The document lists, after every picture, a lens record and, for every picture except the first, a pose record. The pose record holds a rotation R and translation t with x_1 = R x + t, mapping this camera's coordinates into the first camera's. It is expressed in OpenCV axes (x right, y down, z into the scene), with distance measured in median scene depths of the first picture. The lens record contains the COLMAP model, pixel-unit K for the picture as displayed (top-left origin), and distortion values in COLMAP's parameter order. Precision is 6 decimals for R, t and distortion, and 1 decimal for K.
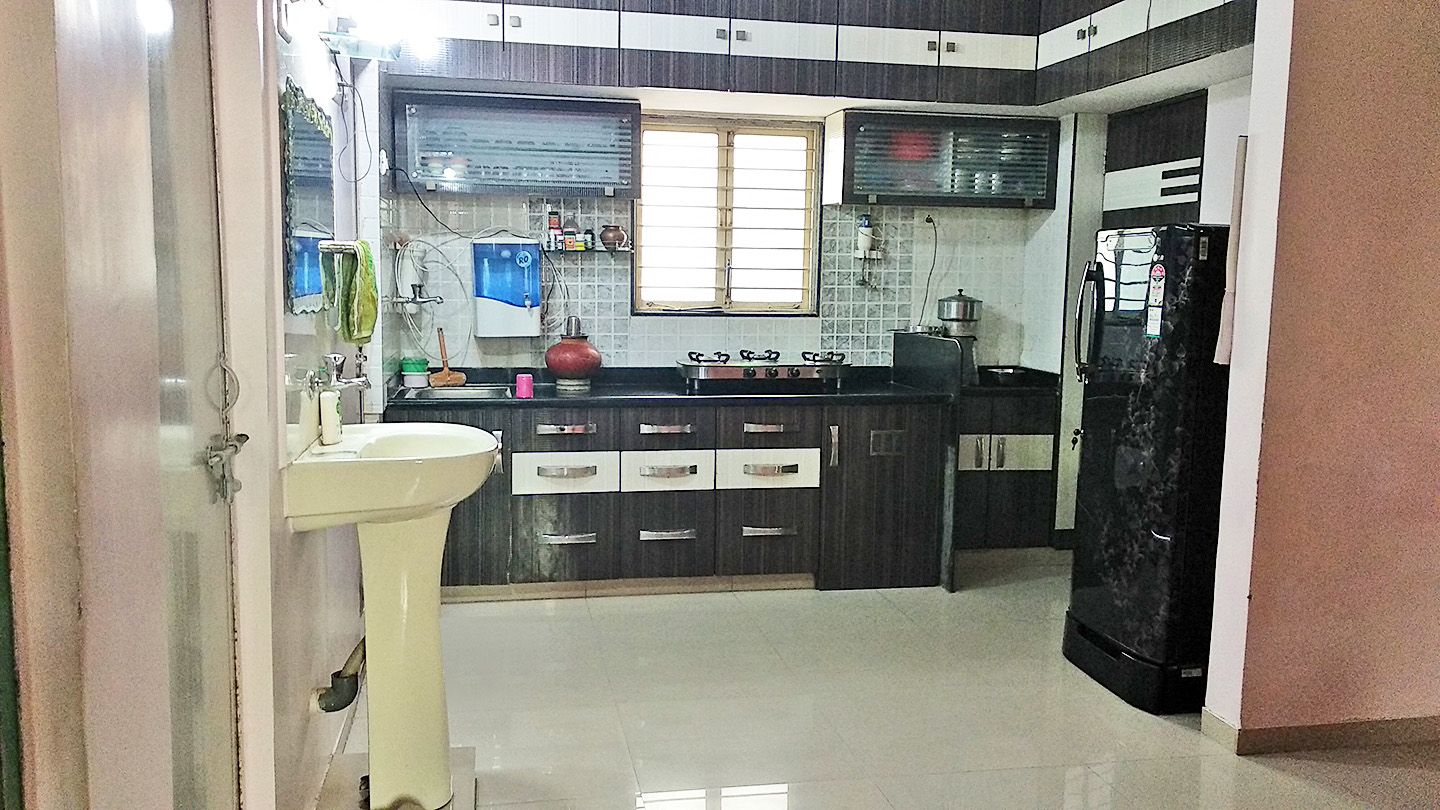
lens RADIAL K [[1122.7, 0, 720.0], [0, 1122.7, 405.0], [0, 0, 1]] dist [0.094943, -0.159824]
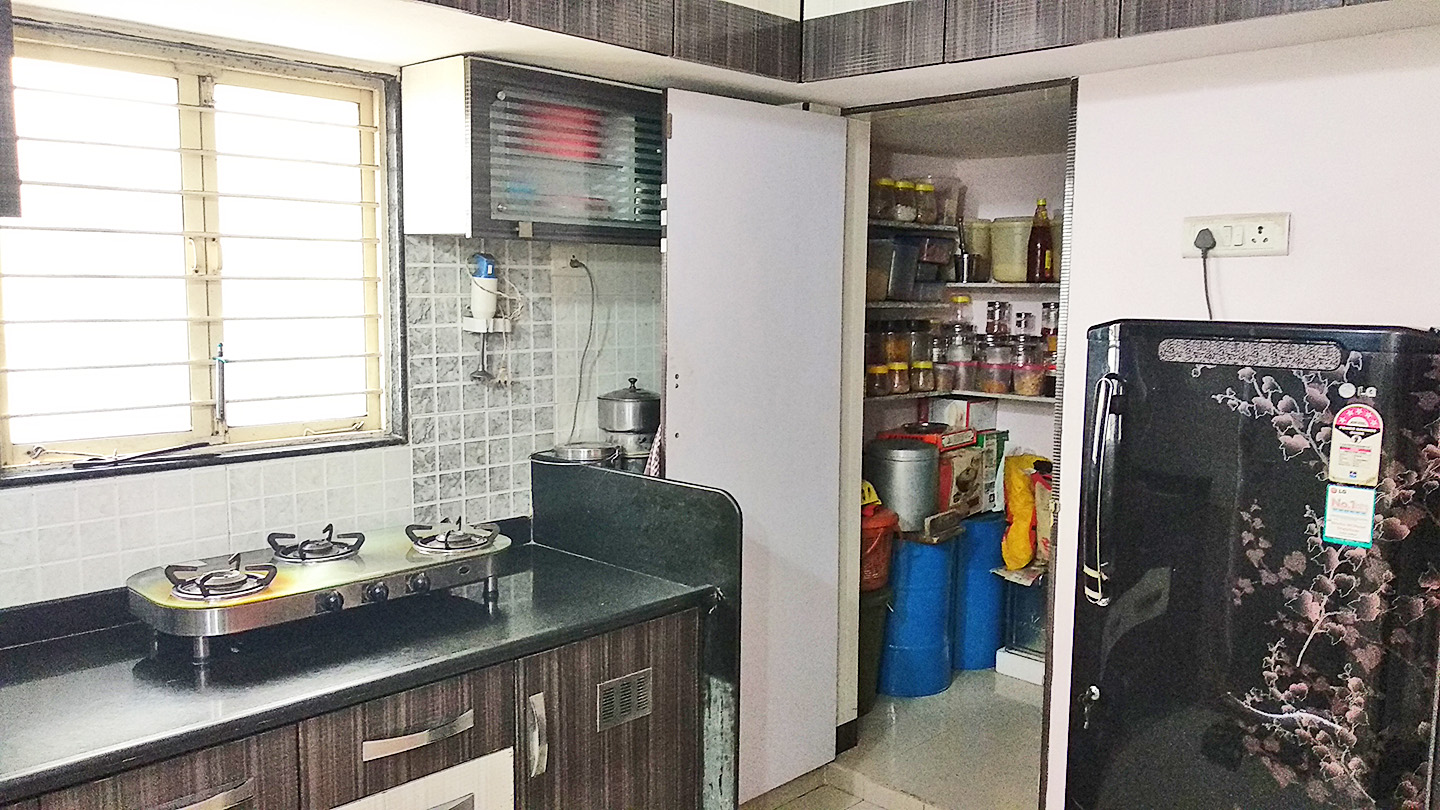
lens RADIAL K [[1097.0, 0, 720.0], [0, 1097.0, 405.0], [0, 0, 1]] dist [0.082222, -0.145672]
pose [[0.823145, -0.066277, 0.563950, -0.084055], [0.064730, 0.997643, 0.022766, -0.100009], [-0.564130, 0.017765, 0.825495, 0.490921]]
